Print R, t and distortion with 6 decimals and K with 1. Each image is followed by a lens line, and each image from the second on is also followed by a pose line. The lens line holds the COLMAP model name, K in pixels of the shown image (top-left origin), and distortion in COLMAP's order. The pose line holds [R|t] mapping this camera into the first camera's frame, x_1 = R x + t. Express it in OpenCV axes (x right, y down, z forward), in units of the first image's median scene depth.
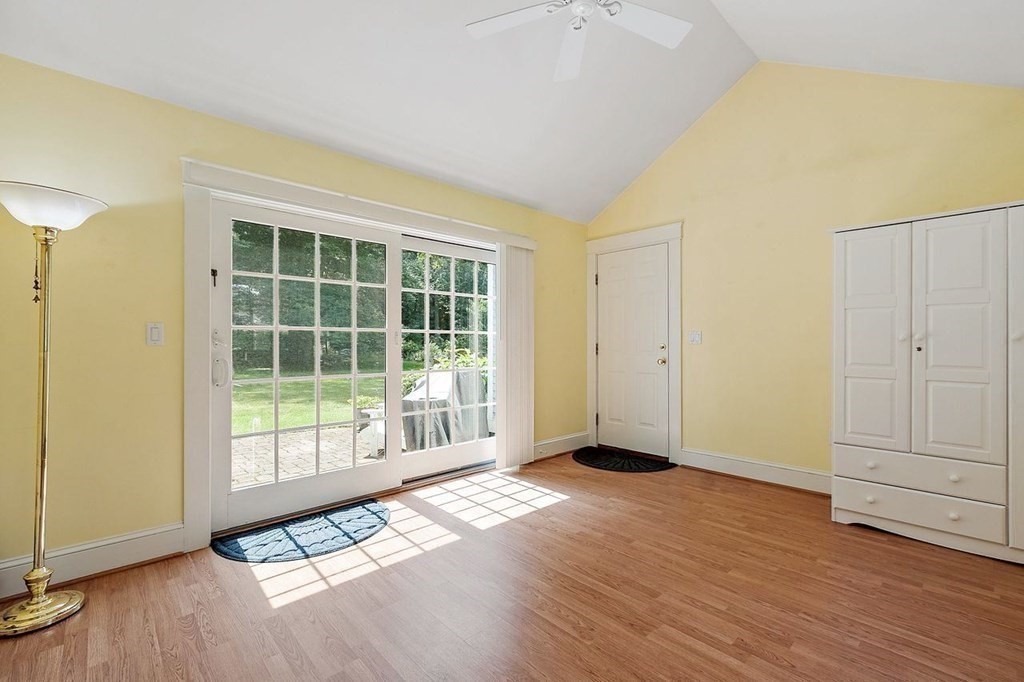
lens RADIAL K [[446.2, 0, 511.5], [0, 446.2, 340.7], [0, 0, 1]] dist [0.003006, 0.000109]
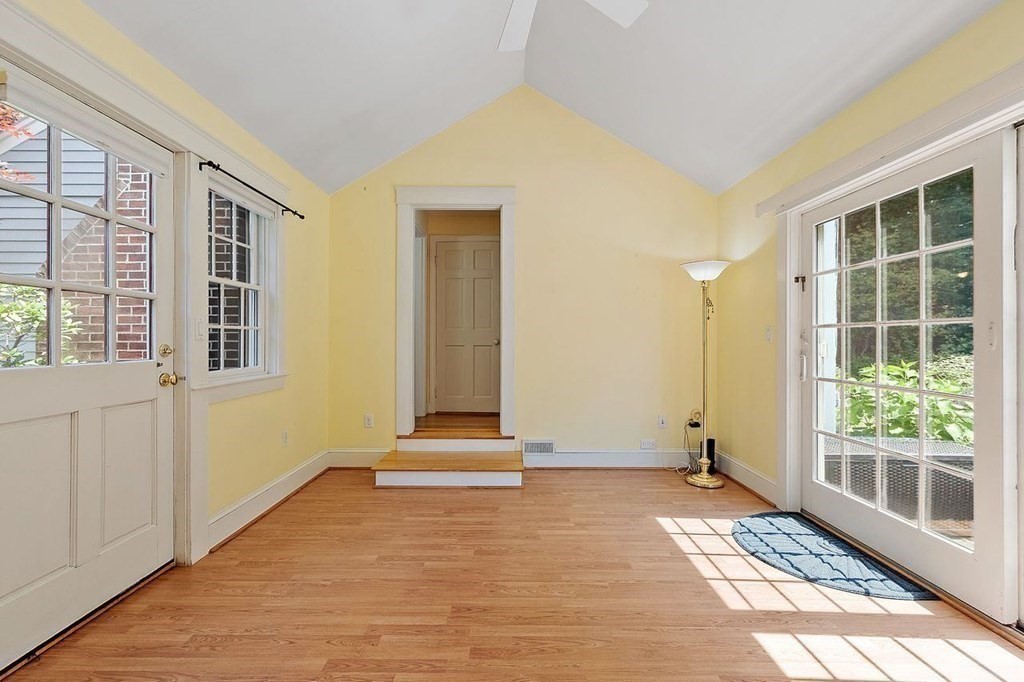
lens RADIAL K [[446.2, 0, 510.9], [0, 446.2, 340.8], [0, 0, 1]] dist [0.003006, 0.000109]
pose [[-0.677306, 0.002348, -0.735698, 0.731058], [0.004317, 0.999990, -0.000783, -0.000259], [0.735689, -0.003706, -0.677309, 1.339056]]
